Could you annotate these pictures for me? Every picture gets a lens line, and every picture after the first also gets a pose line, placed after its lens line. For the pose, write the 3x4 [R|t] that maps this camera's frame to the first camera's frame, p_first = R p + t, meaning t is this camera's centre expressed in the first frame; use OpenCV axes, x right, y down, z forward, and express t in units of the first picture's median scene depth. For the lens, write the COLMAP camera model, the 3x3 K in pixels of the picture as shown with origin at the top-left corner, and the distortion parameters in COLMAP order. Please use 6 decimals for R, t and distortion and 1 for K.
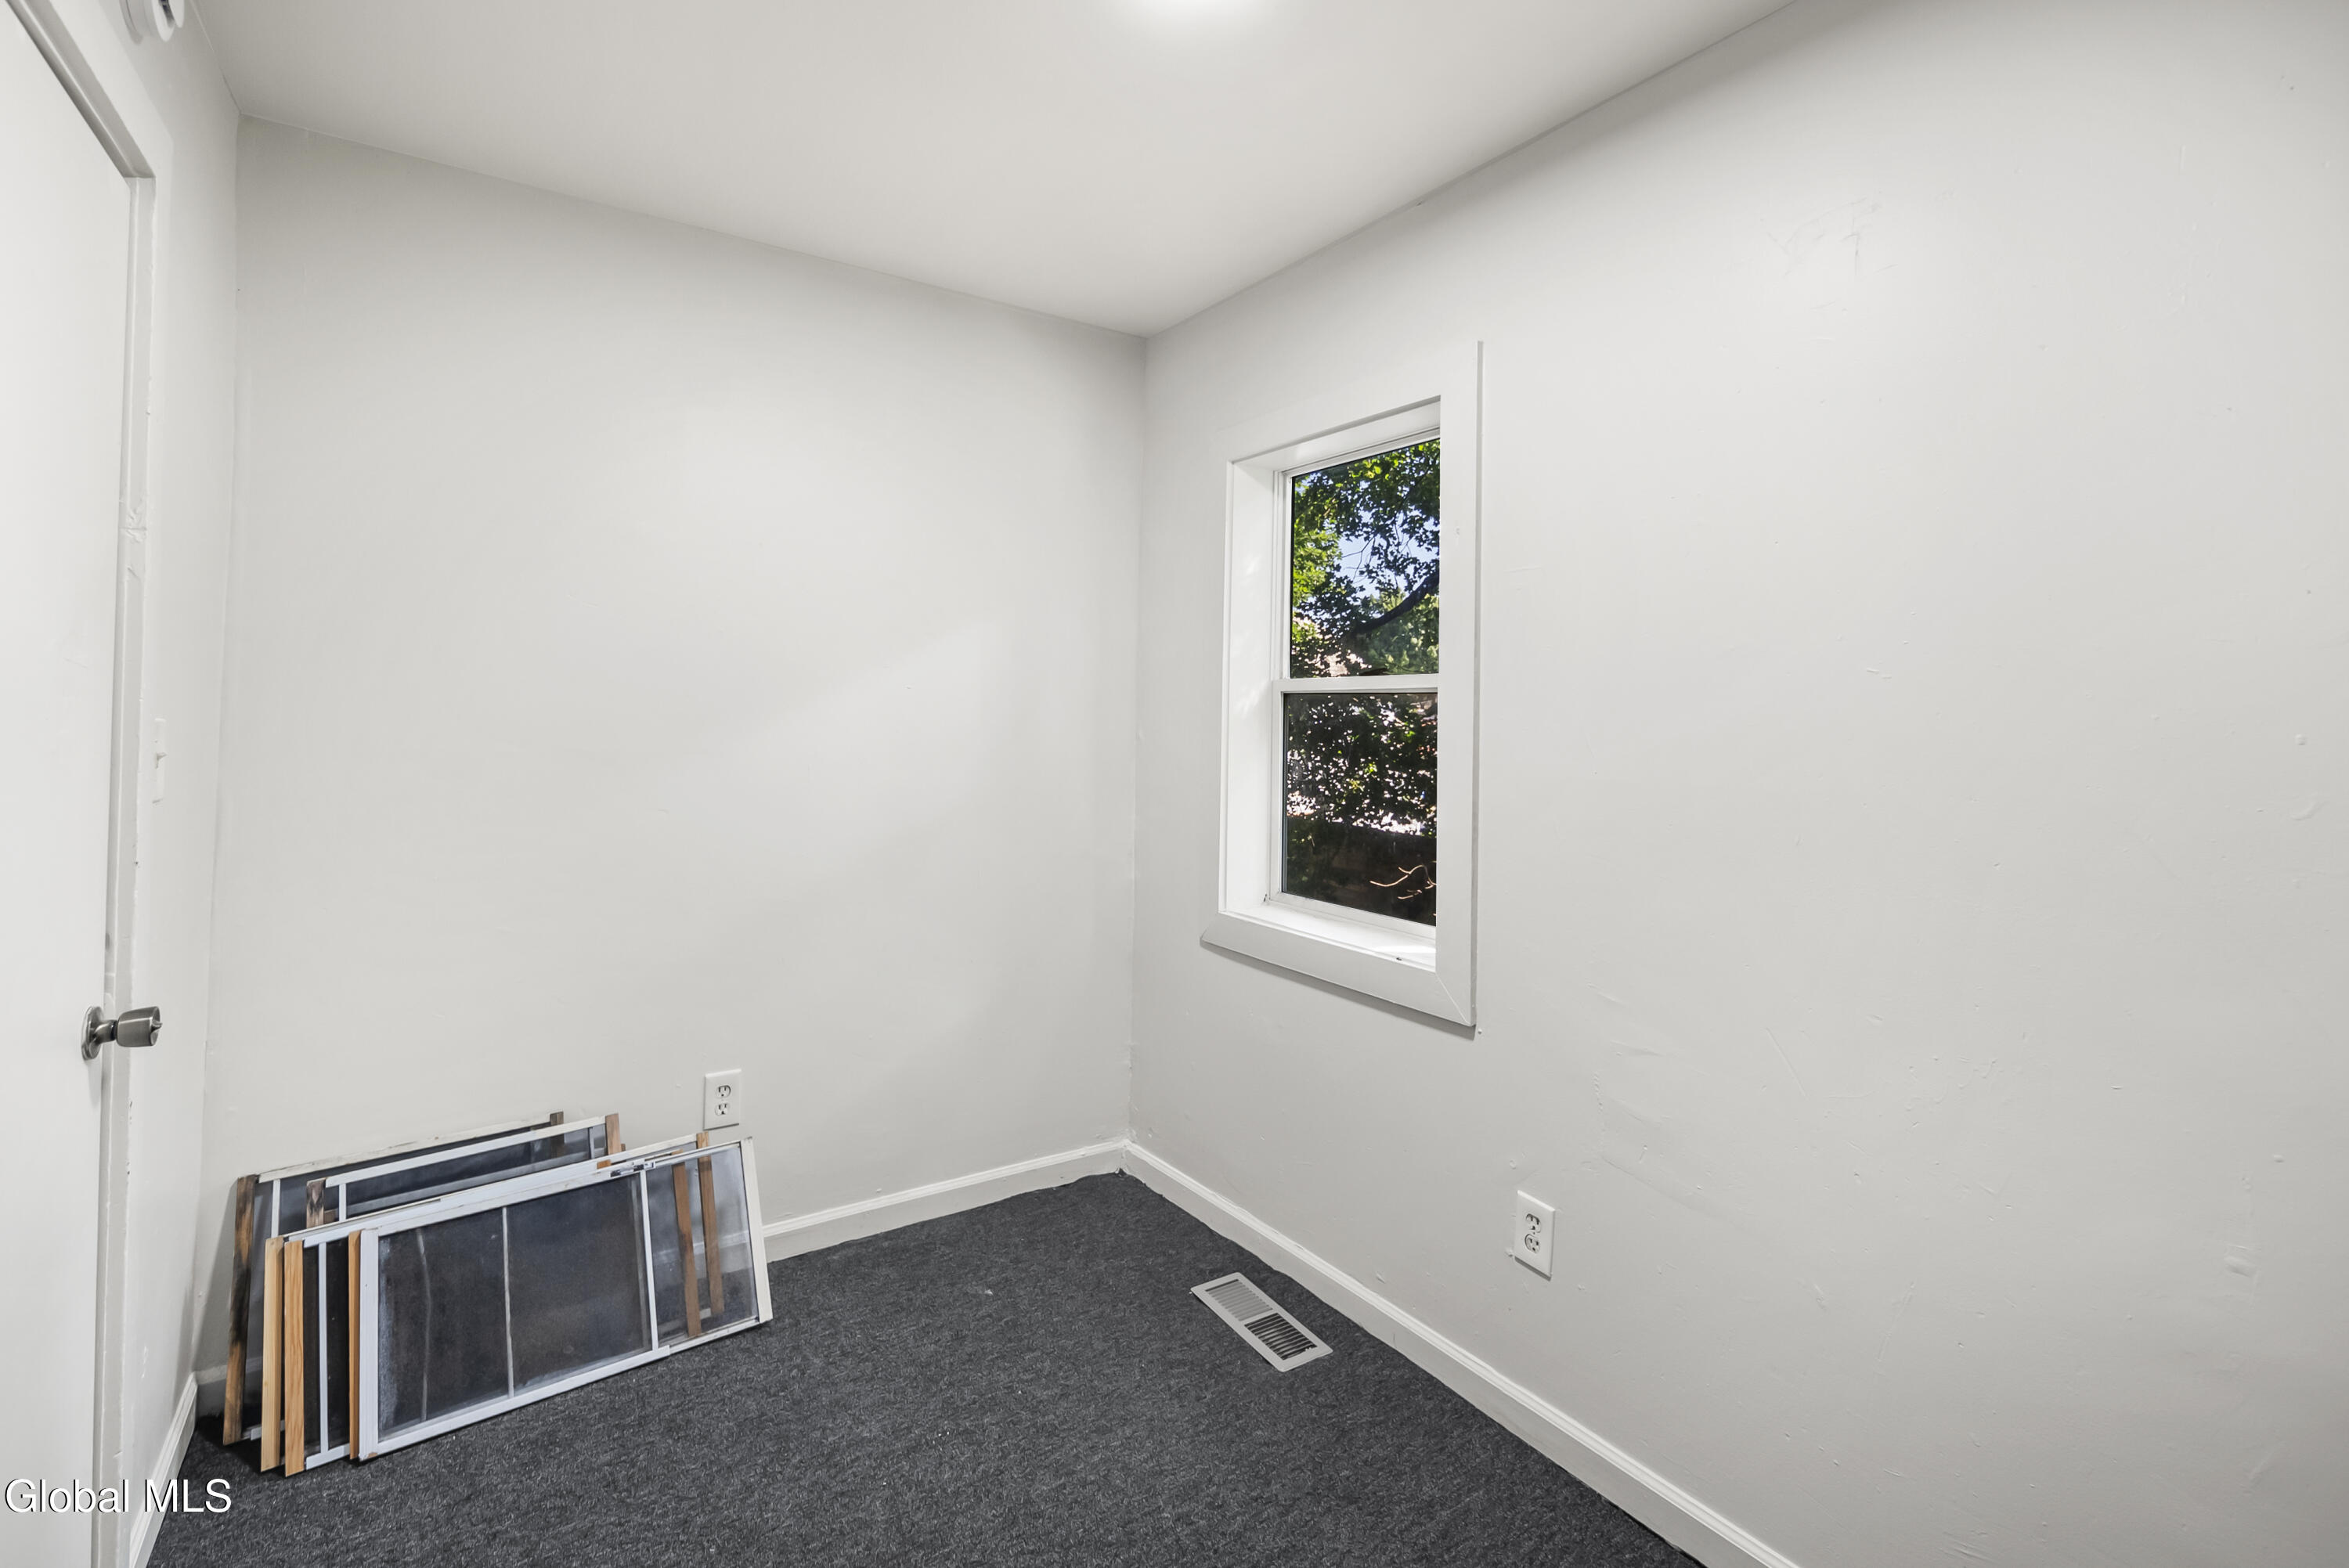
lens RADIAL K [[1043.0, 0, 1183.2], [0, 1043.0, 716.8], [0, 0, 1]] dist [-0.001418, -0.004831]
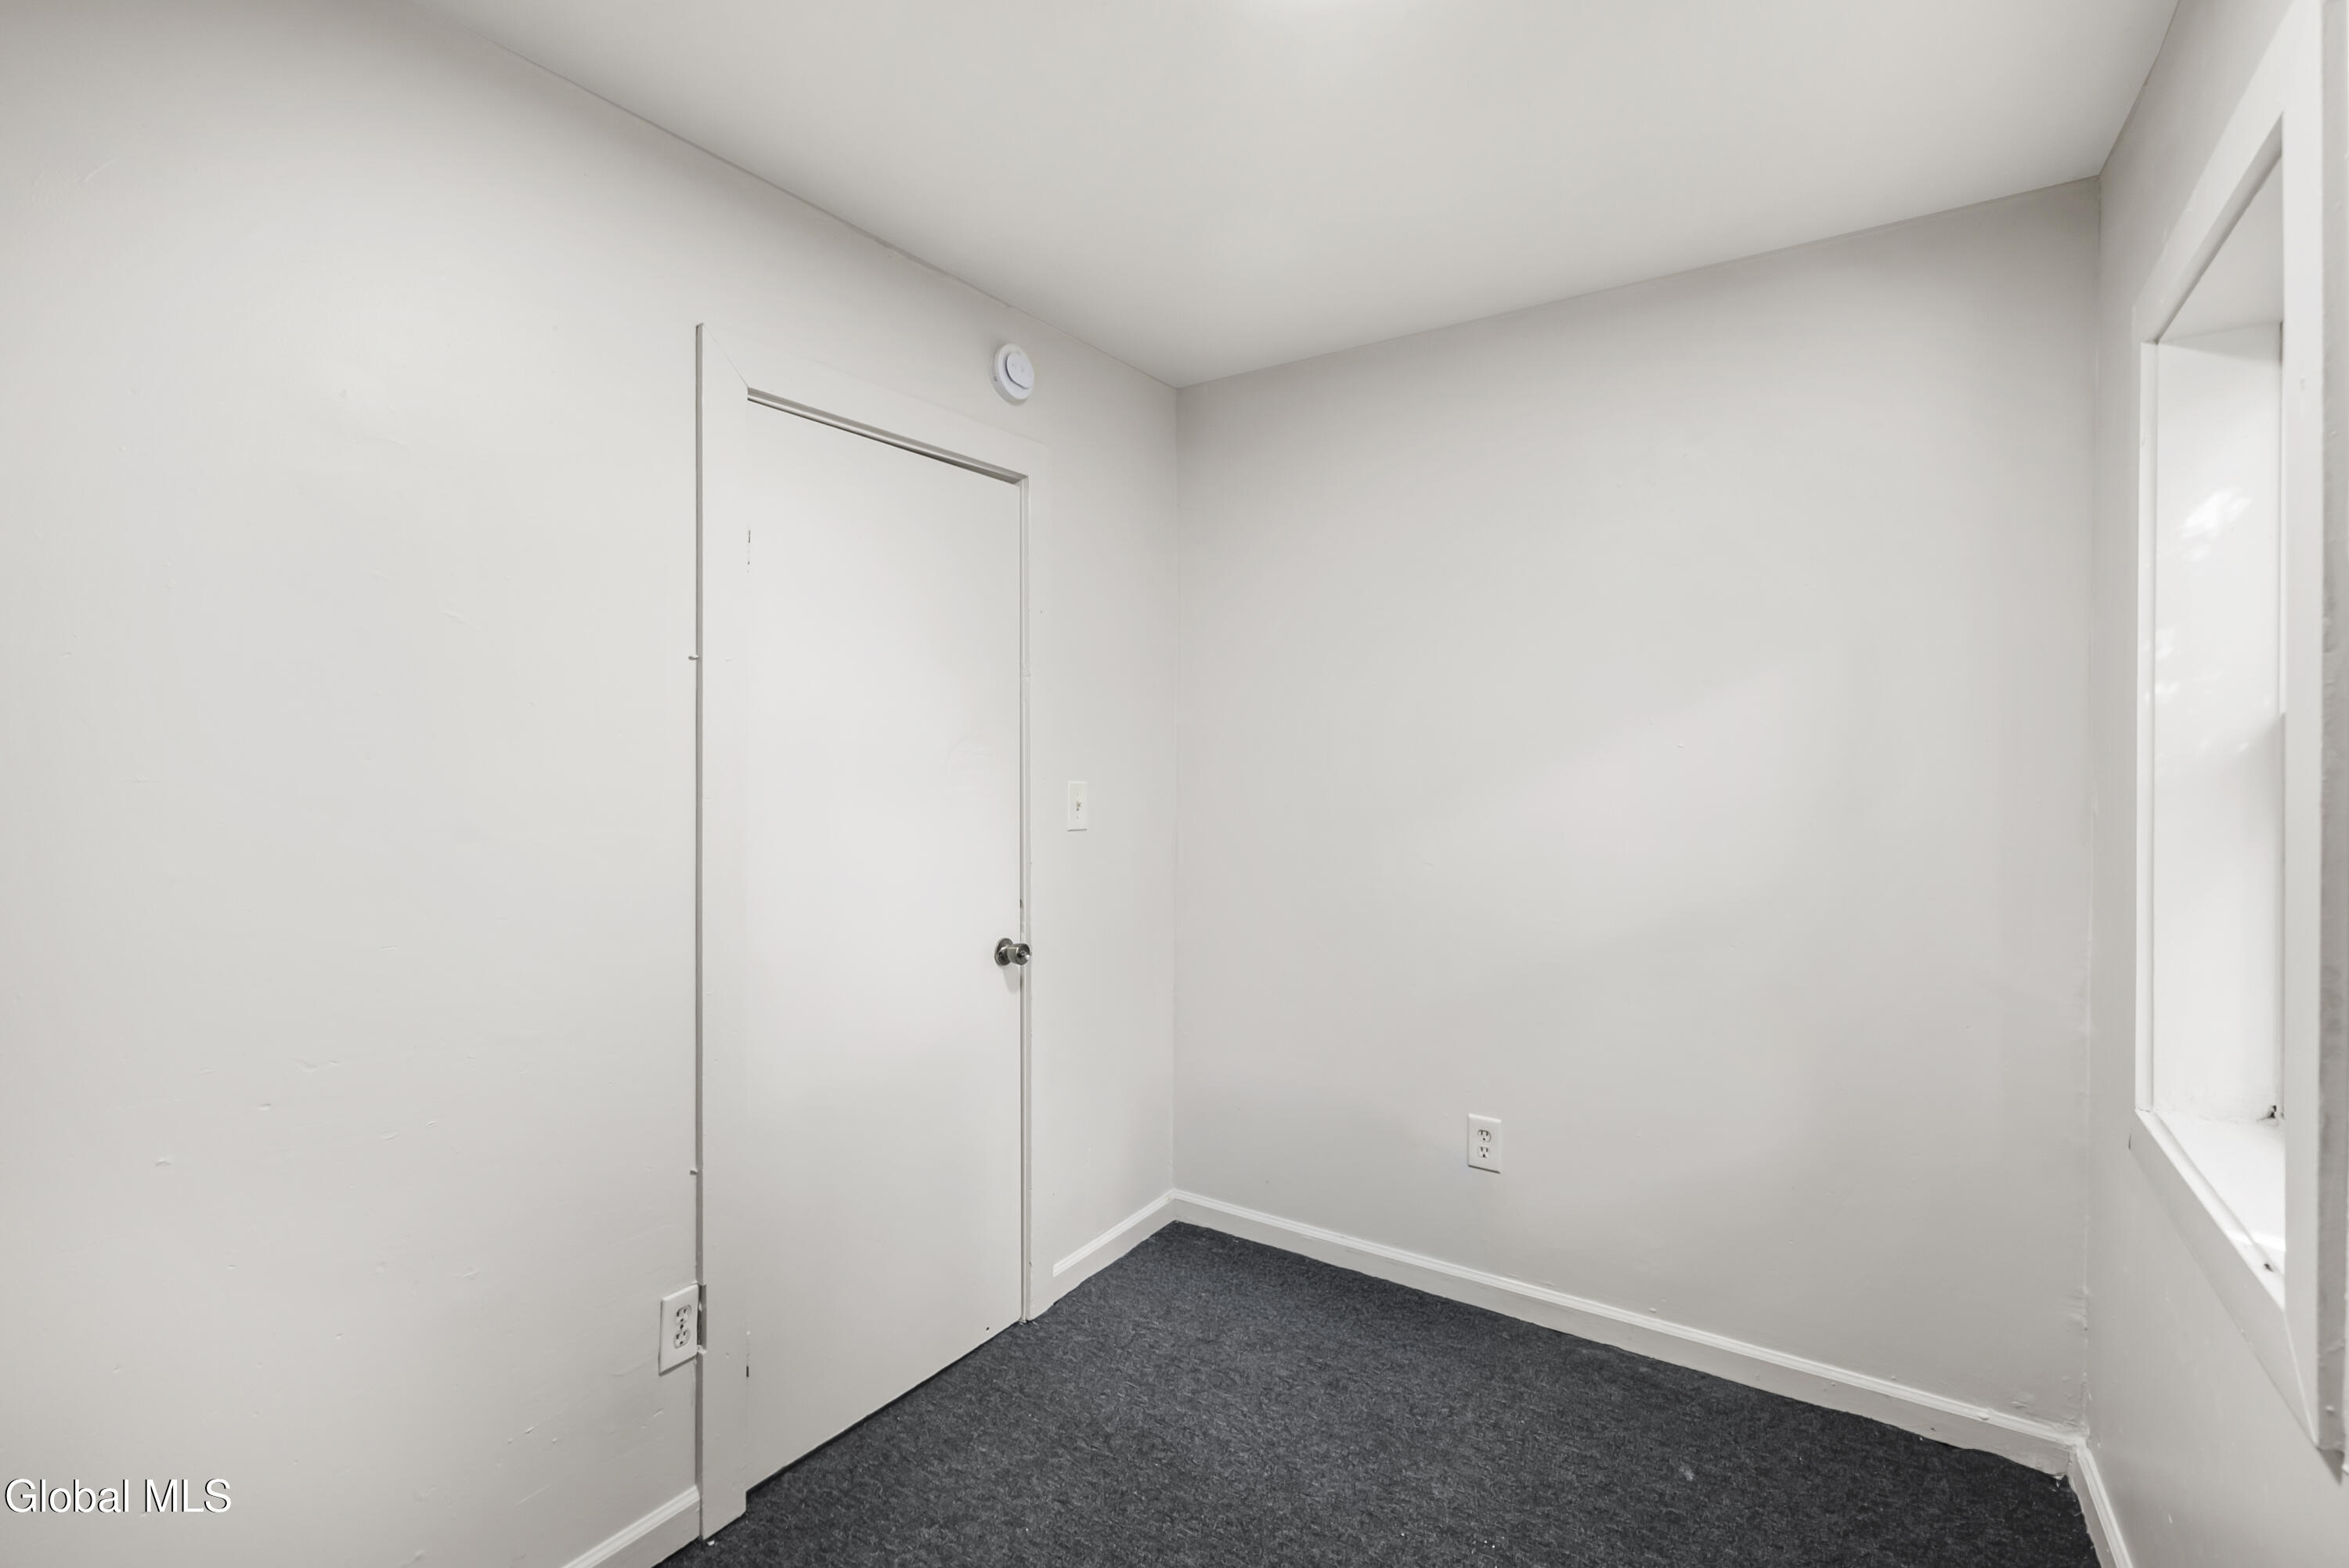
lens RADIAL K [[1070.5, 0, 1174.5], [0, 1070.5, 784.0], [0, 0, 1]] dist [0.000824, -0.005869]
pose [[0.359960, -0.005739, -0.932950, 0.543956], [0.001958, 0.999984, -0.005396, 0.008887], [0.932966, 0.000116, 0.359966, 0.371157]]
